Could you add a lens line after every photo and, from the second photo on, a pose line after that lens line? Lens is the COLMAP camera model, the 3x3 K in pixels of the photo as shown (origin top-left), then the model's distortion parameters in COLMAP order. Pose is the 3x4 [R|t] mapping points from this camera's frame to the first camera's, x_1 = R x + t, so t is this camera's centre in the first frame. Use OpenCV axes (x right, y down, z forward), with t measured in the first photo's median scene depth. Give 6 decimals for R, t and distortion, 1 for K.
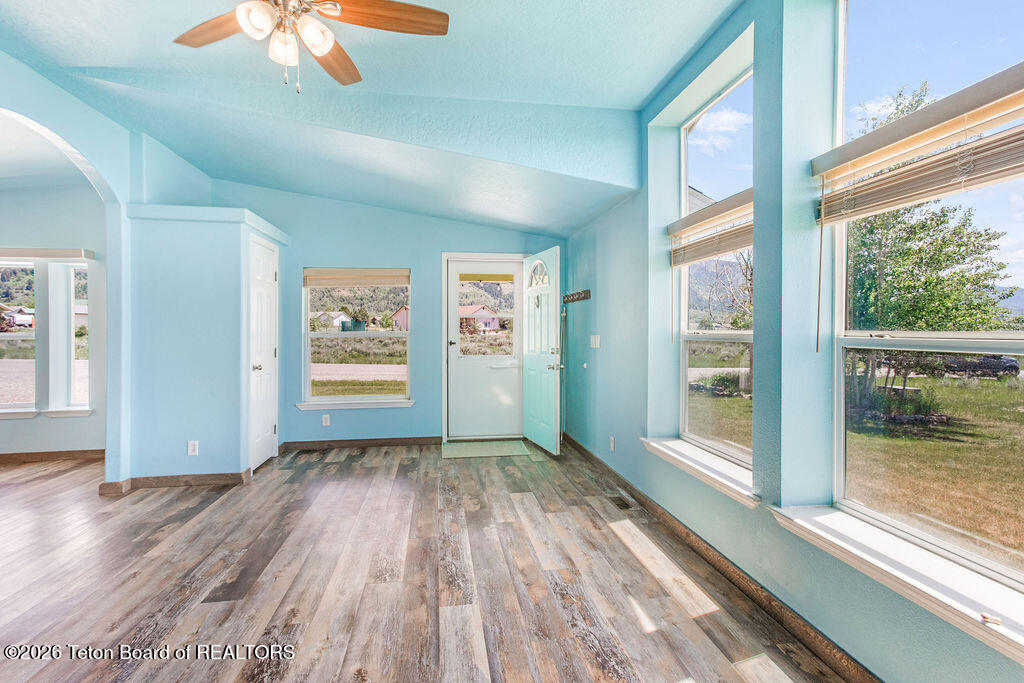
lens RADIAL K [[479.8, 0, 514.4], [0, 479.8, 324.4], [0, 0, 1]] dist [-0.020230, 0.011901]
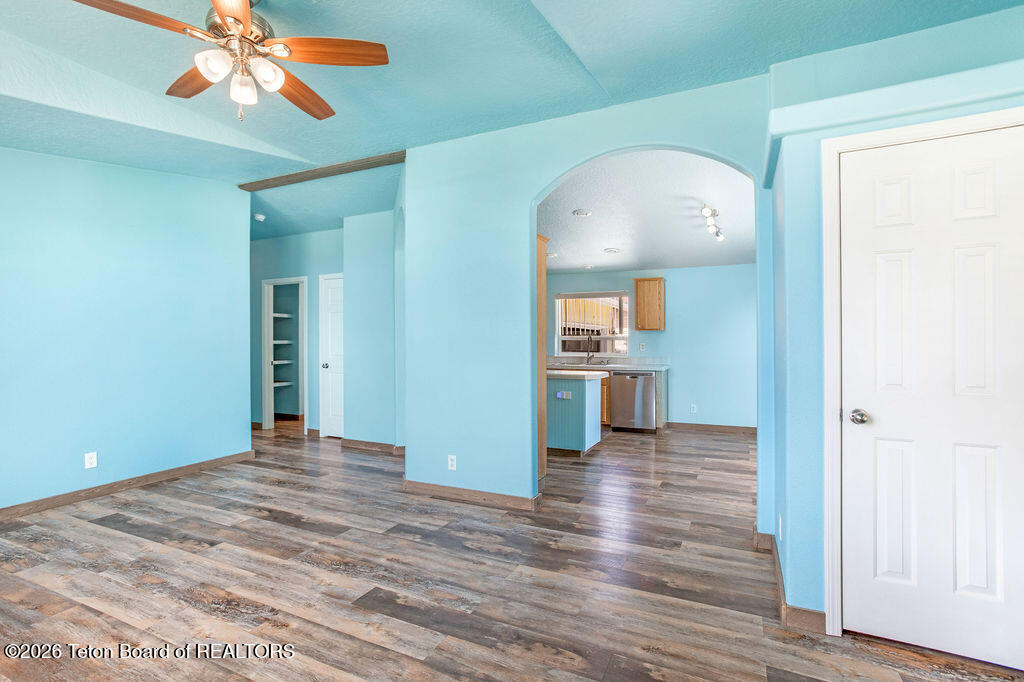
lens RADIAL K [[479.8, 0, 508.0], [0, 479.8, 338.9], [0, 0, 1]] dist [-0.020230, 0.011901]
pose [[-0.575397, -0.000920, -0.817874, 0.048361], [0.018421, 0.999731, -0.014084, 0.018888], [0.817667, -0.023171, -0.575225, 1.240651]]
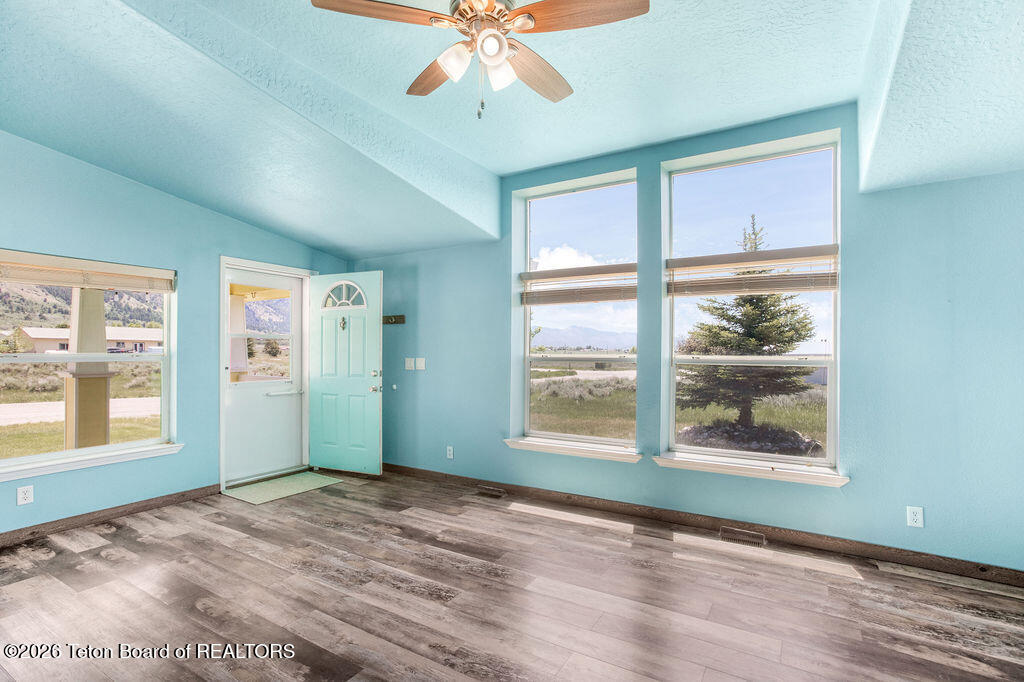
lens RADIAL K [[479.8, 0, 516.6], [0, 479.8, 351.6], [0, 0, 1]] dist [-0.020230, 0.011901]
pose [[0.649522, 0.003920, 0.760333, -0.690486], [-0.013381, 0.999891, 0.006276, -0.001916], [-0.760225, -0.014251, 0.649503, 0.160135]]
